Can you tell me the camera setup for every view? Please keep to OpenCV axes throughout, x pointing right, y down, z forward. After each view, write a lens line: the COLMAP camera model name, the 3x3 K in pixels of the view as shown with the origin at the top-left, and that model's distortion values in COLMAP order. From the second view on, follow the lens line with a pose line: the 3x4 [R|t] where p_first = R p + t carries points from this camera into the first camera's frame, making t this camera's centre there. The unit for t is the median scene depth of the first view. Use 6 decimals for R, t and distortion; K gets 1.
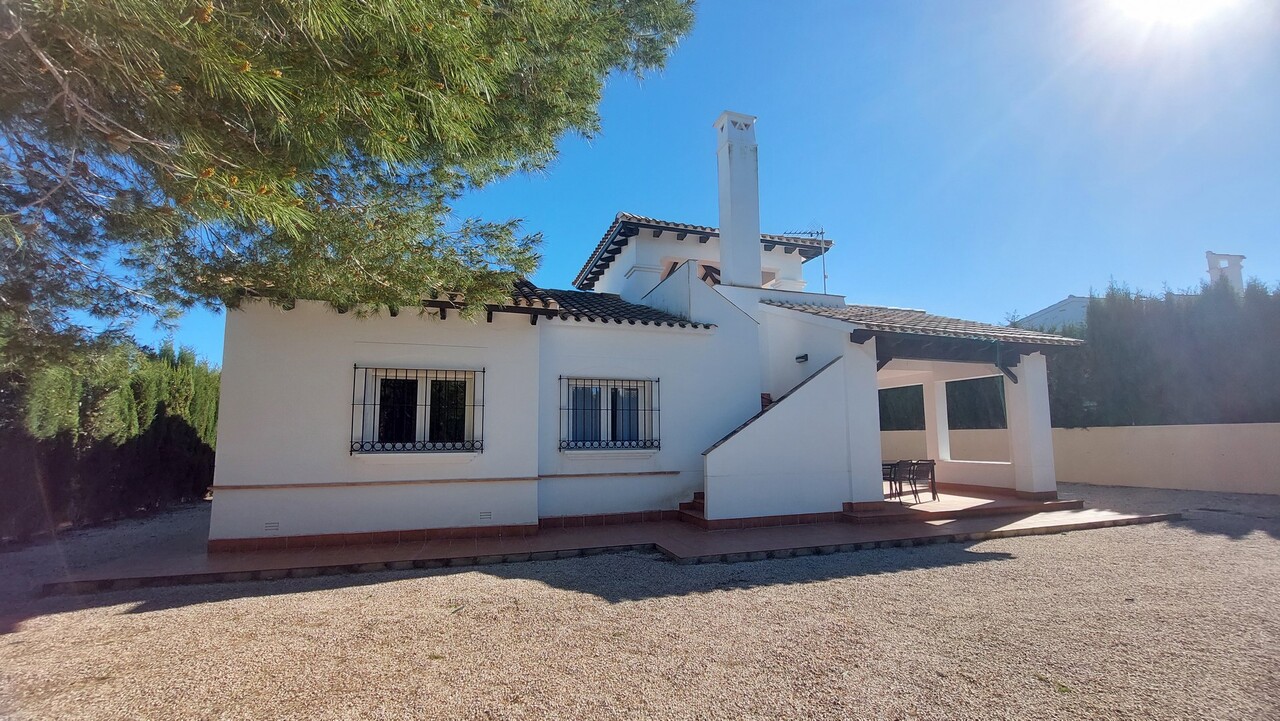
lens RADIAL K [[522.9, 0, 628.1], [0, 522.9, 387.3], [0, 0, 1]] dist [-0.018982, -0.000410]
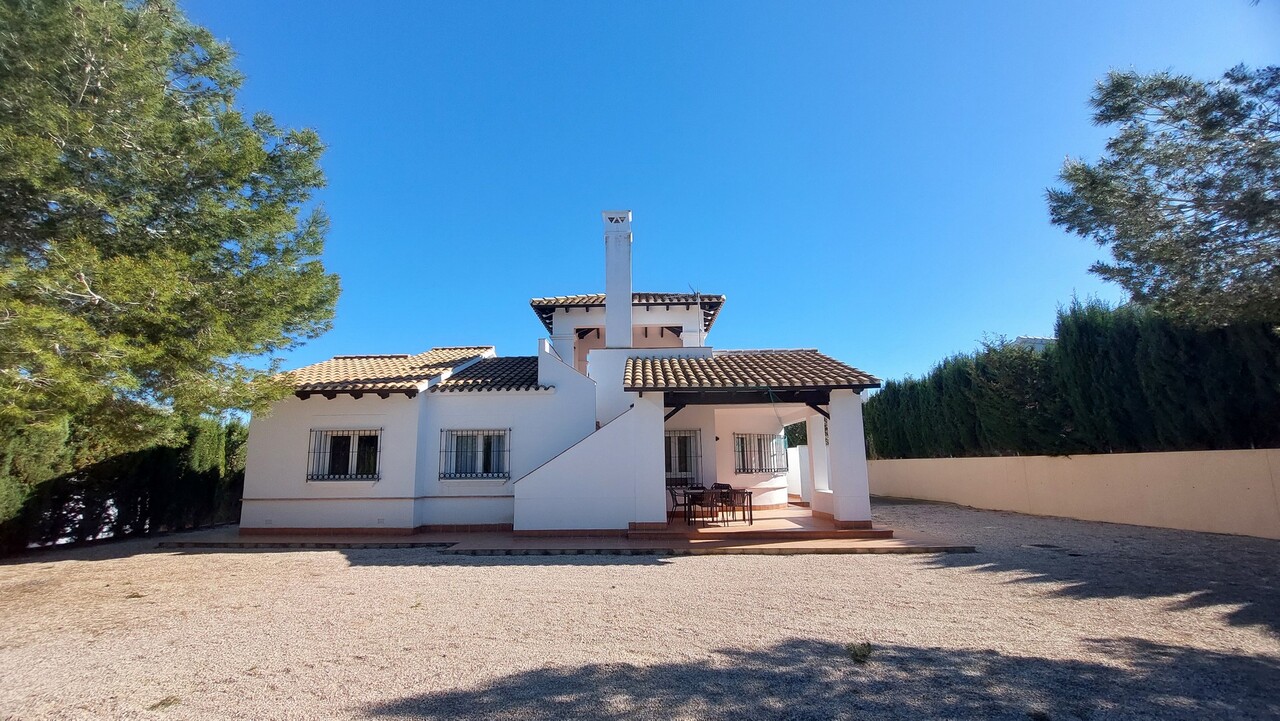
lens RADIAL K [[509.9, 0, 614.5], [0, 509.9, 384.9], [0, 0, 1]] dist [-0.015221, -0.000223]
pose [[0.940988, -0.056738, -0.333649, 0.877763], [0.037931, 0.997316, -0.062619, -0.041249], [0.336307, 0.046268, 0.940615, -0.217842]]
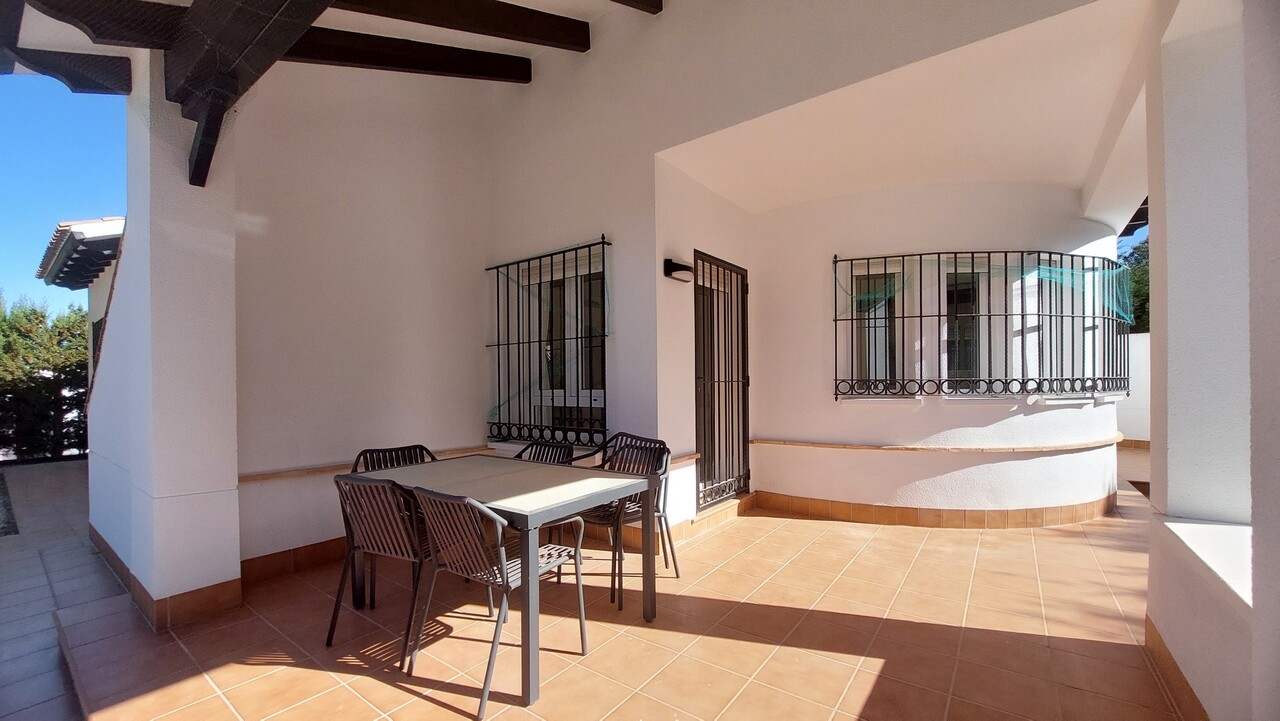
lens RADIAL K [[501.4, 0, 634.8], [0, 501.4, 382.8], [0, 0, 1]] dist [-0.010541, -0.000086]
pose [[0.584983, 0.004391, -0.811034, 0.960474], [0.087778, 0.993769, 0.068693, 0.108664], [0.806281, -0.111375, 0.580952, 1.174434]]
